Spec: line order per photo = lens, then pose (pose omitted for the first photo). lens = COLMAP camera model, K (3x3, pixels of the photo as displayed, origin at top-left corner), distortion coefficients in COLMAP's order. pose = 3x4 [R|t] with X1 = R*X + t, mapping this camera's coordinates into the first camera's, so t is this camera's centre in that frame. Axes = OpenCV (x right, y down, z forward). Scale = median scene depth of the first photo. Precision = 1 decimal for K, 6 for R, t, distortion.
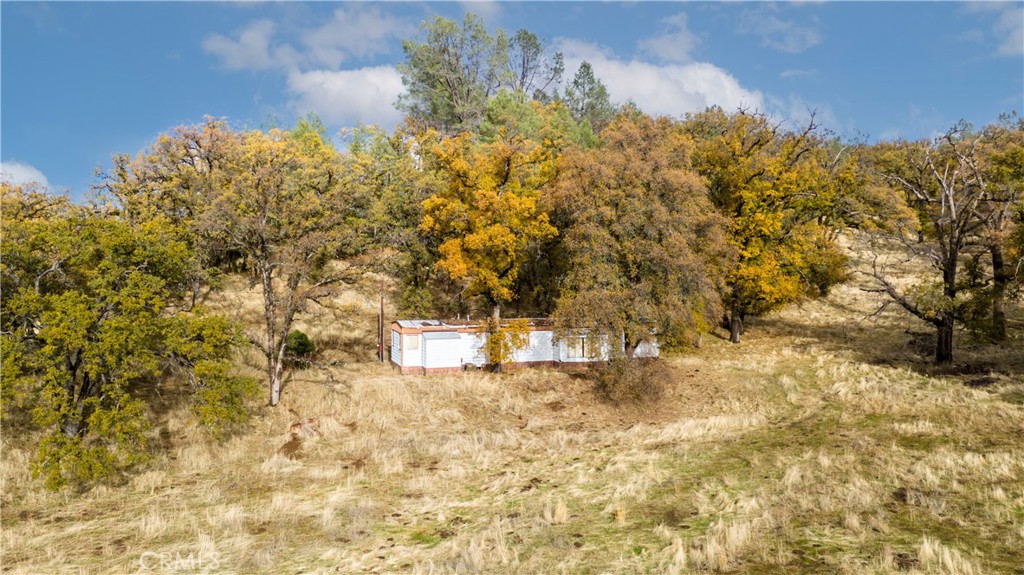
lens RADIAL K [[735.5, 0, 512.0], [0, 735.5, 287.5], [0, 0, 1]] dist [0.067111, -0.072137]
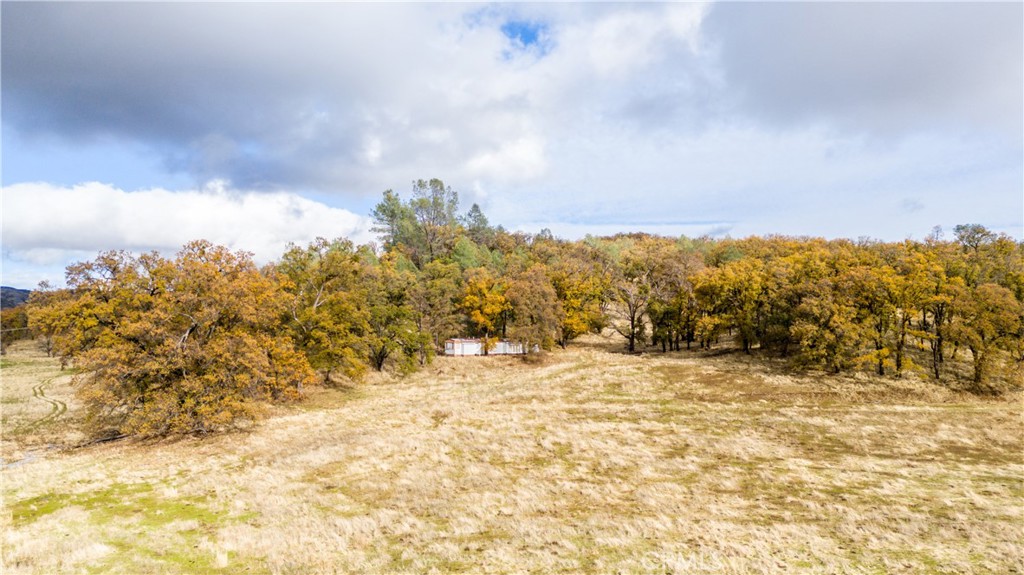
lens RADIAL K [[735.5, 0, 512.0], [0, 735.5, 287.5], [0, 0, 1]] dist [0.067111, -0.072137]
pose [[0.969894, 0.010110, 0.243317, -0.581343], [0.008345, 0.997171, -0.074700, 0.059229], [-0.243383, 0.074482, 0.967066, -1.685693]]
